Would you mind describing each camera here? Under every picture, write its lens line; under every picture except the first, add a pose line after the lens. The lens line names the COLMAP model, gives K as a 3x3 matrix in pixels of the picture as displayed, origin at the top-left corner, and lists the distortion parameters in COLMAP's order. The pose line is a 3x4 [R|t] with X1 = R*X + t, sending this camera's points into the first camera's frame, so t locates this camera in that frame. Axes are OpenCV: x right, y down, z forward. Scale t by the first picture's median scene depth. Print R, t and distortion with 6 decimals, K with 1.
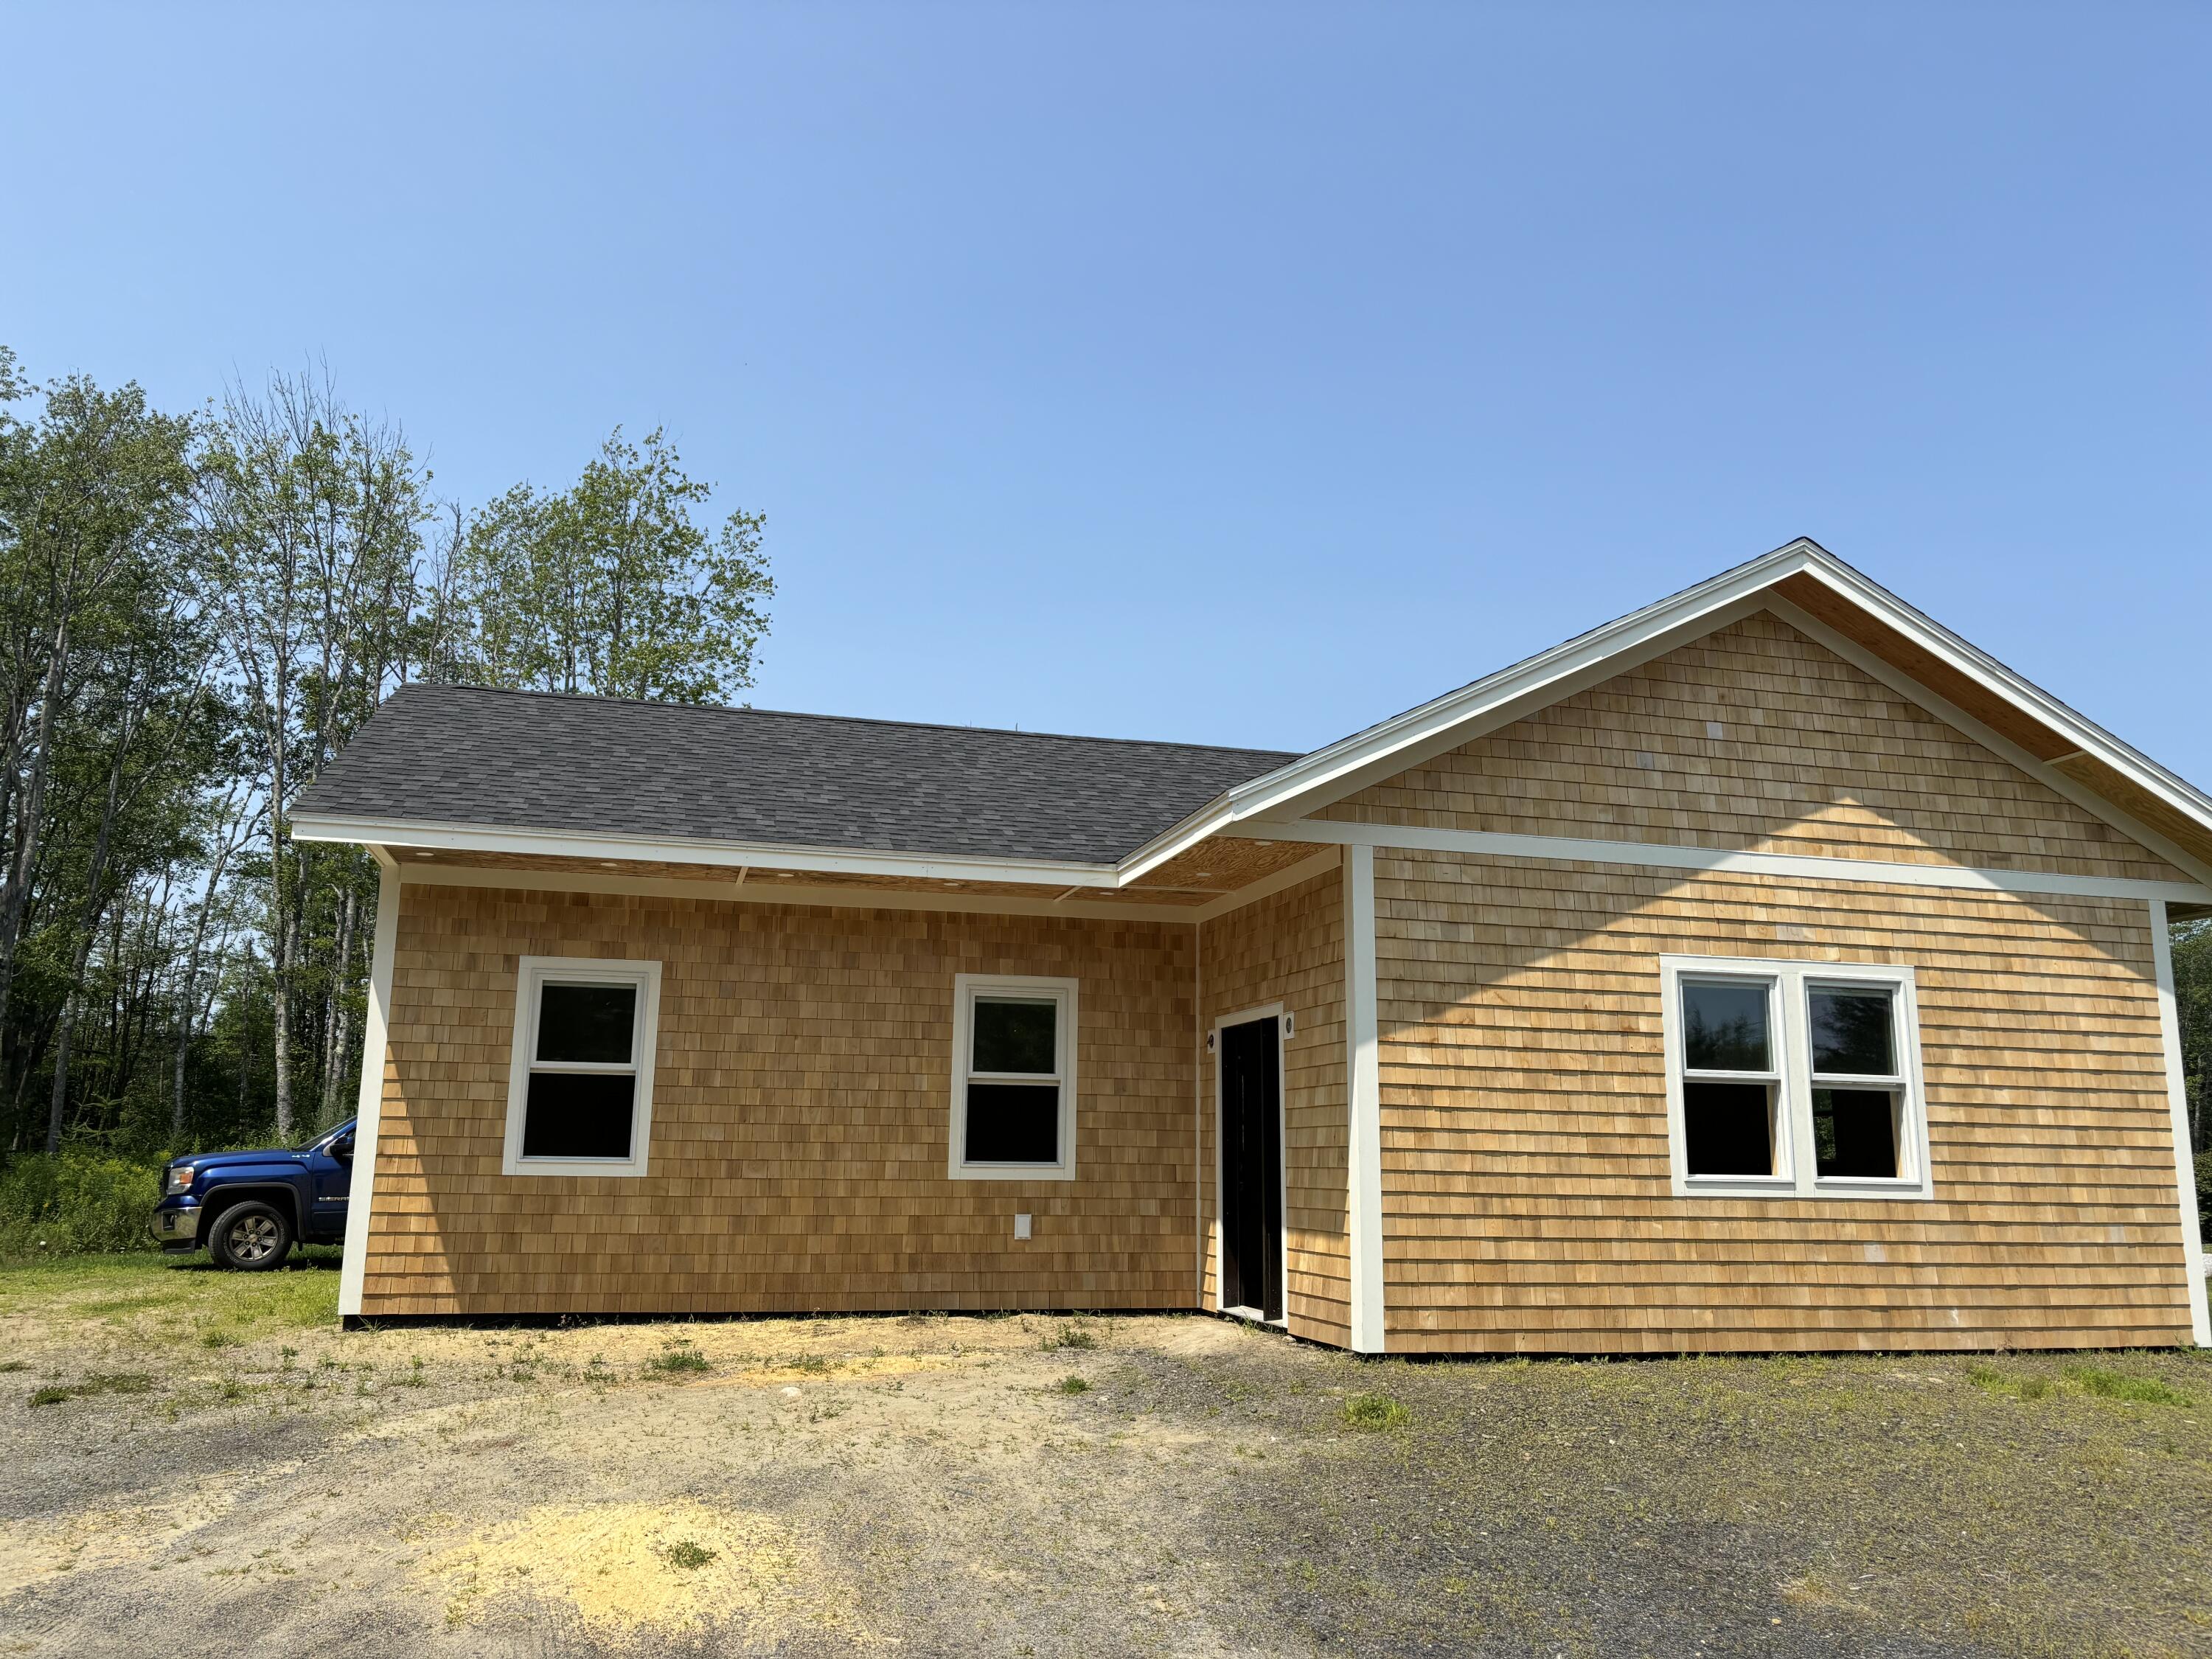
lens RADIAL K [[1674.2, 0, 1106.0], [0, 1674.2, 829.5], [0, 0, 1]] dist [0.068091, -0.067688]
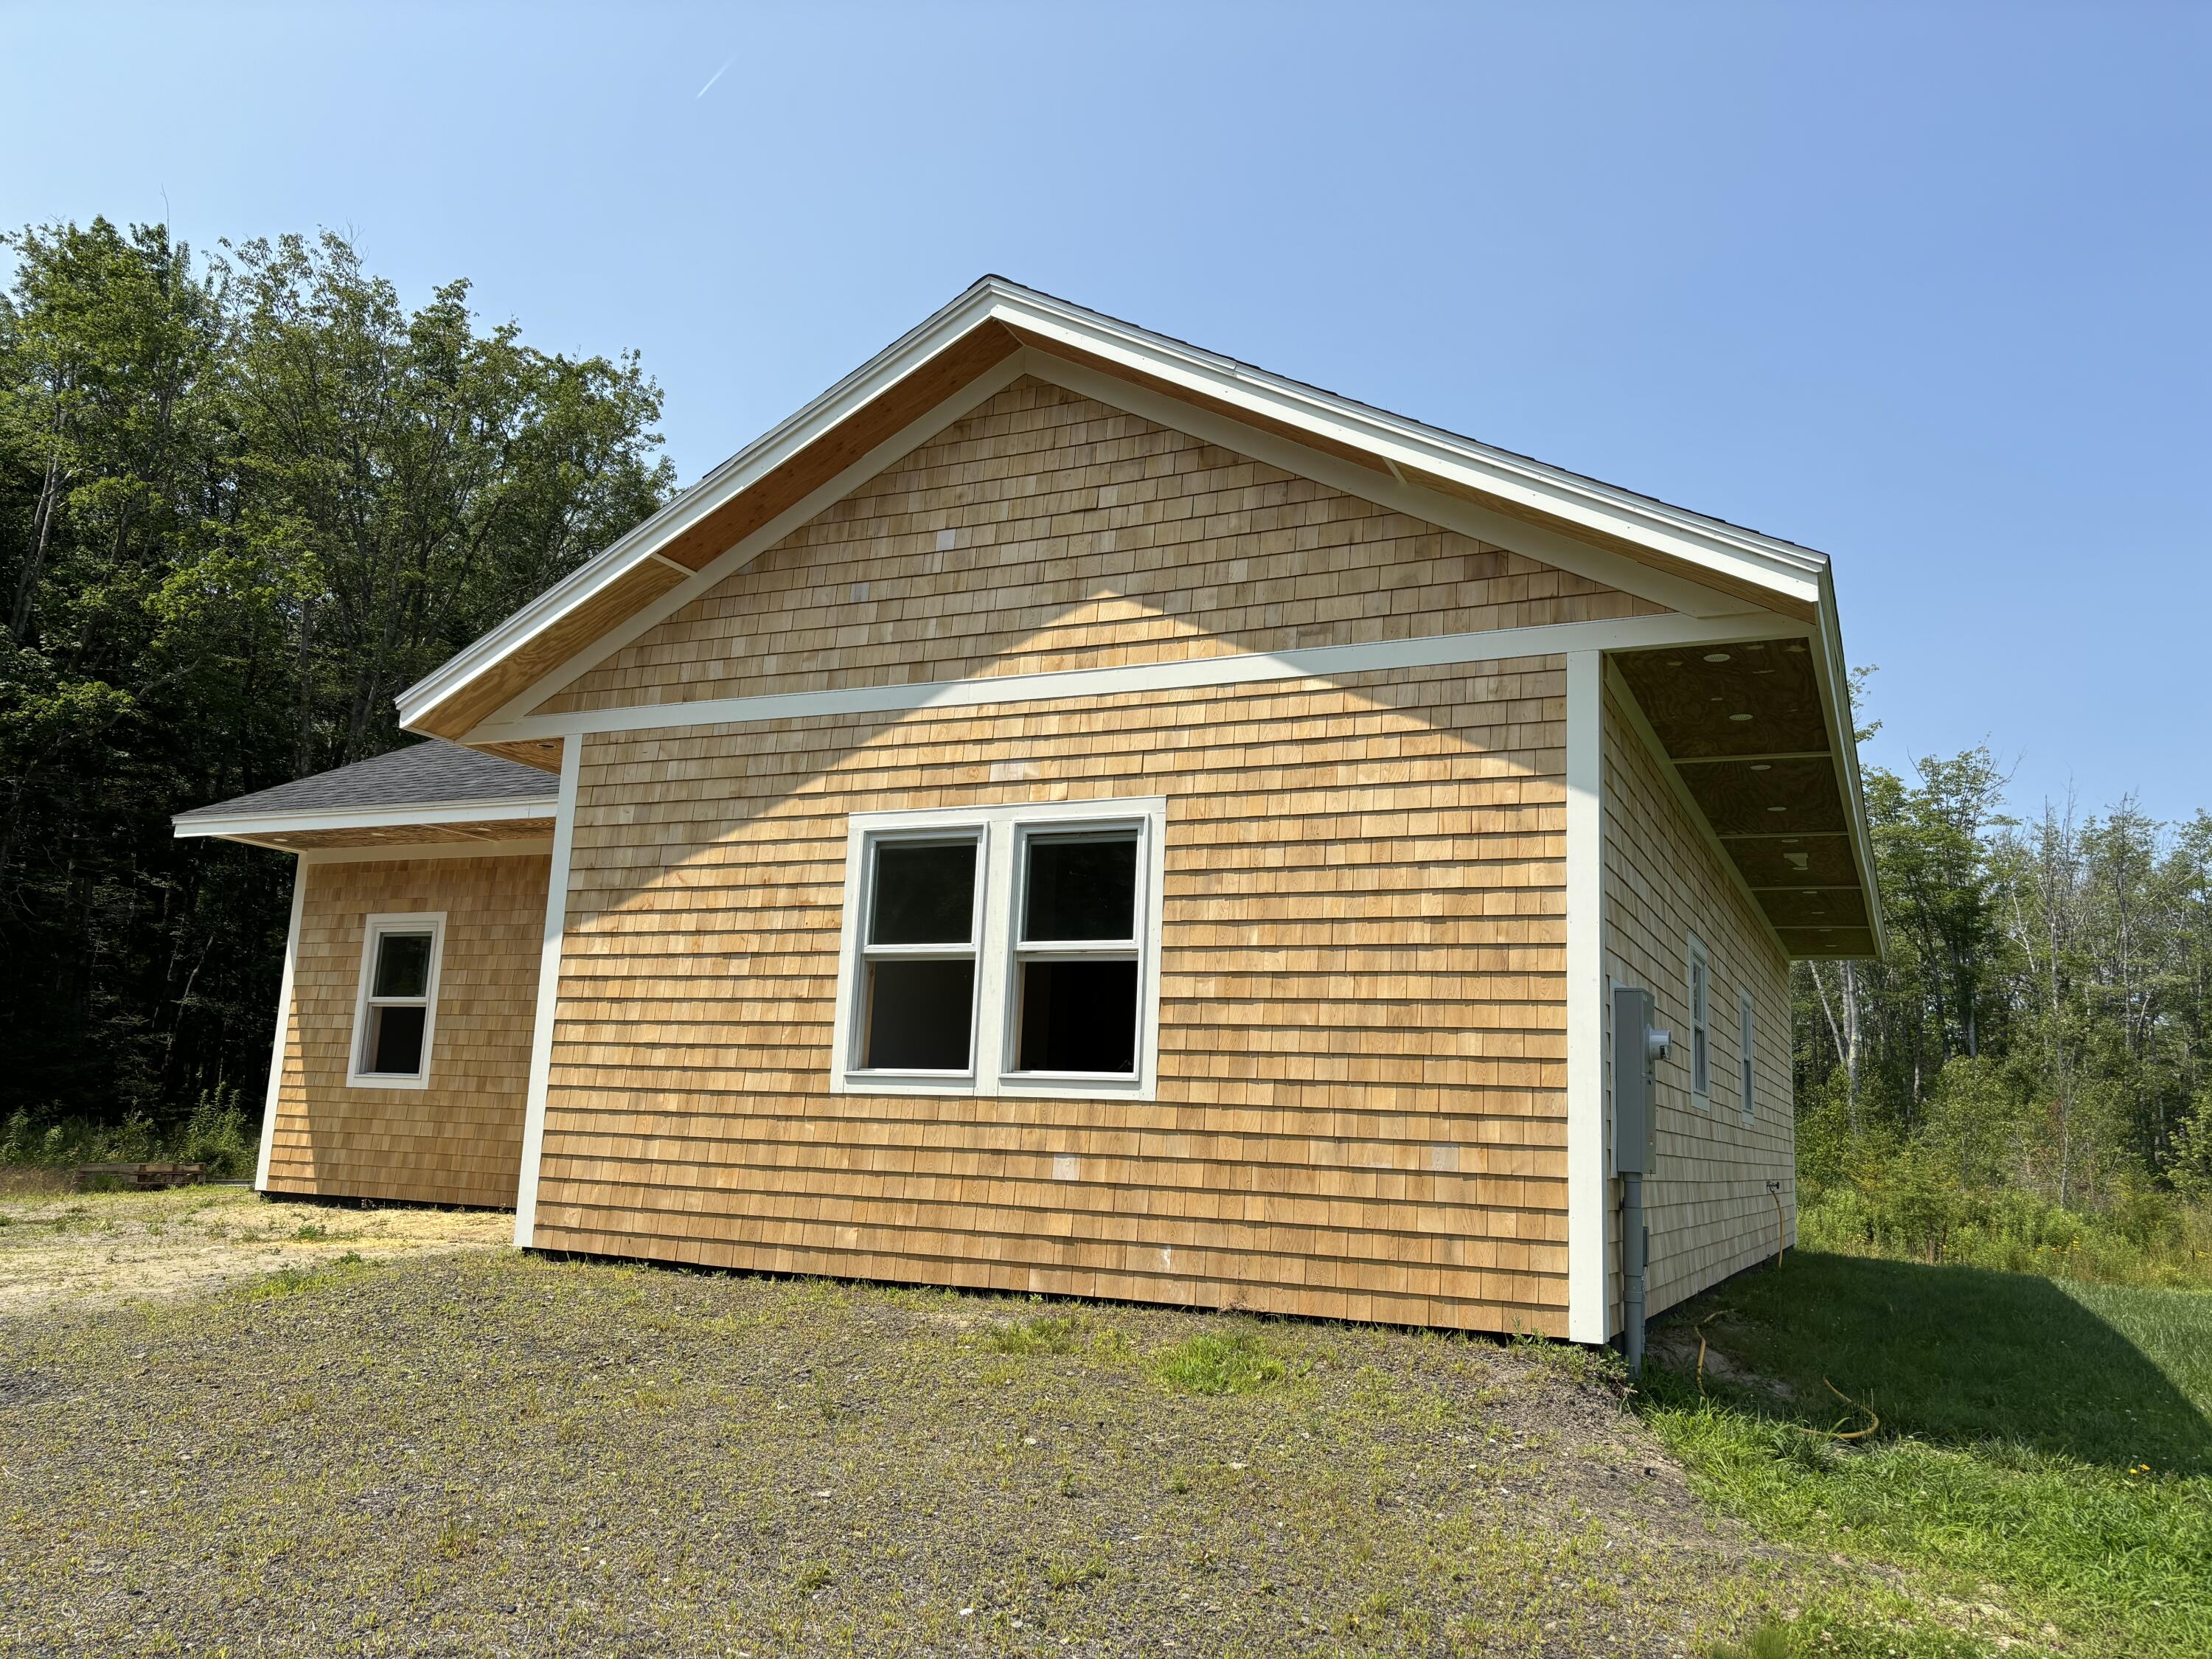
lens RADIAL K [[1647.3, 0, 1106.0], [0, 1647.3, 829.5], [0, 0, 1]] dist [0.103701, -0.066012]
pose [[0.761913, -0.100774, -0.639792, 0.941414], [0.097619, 0.994404, -0.040378, 0.125281], [0.640281, -0.031691, 0.767487, 0.427246]]
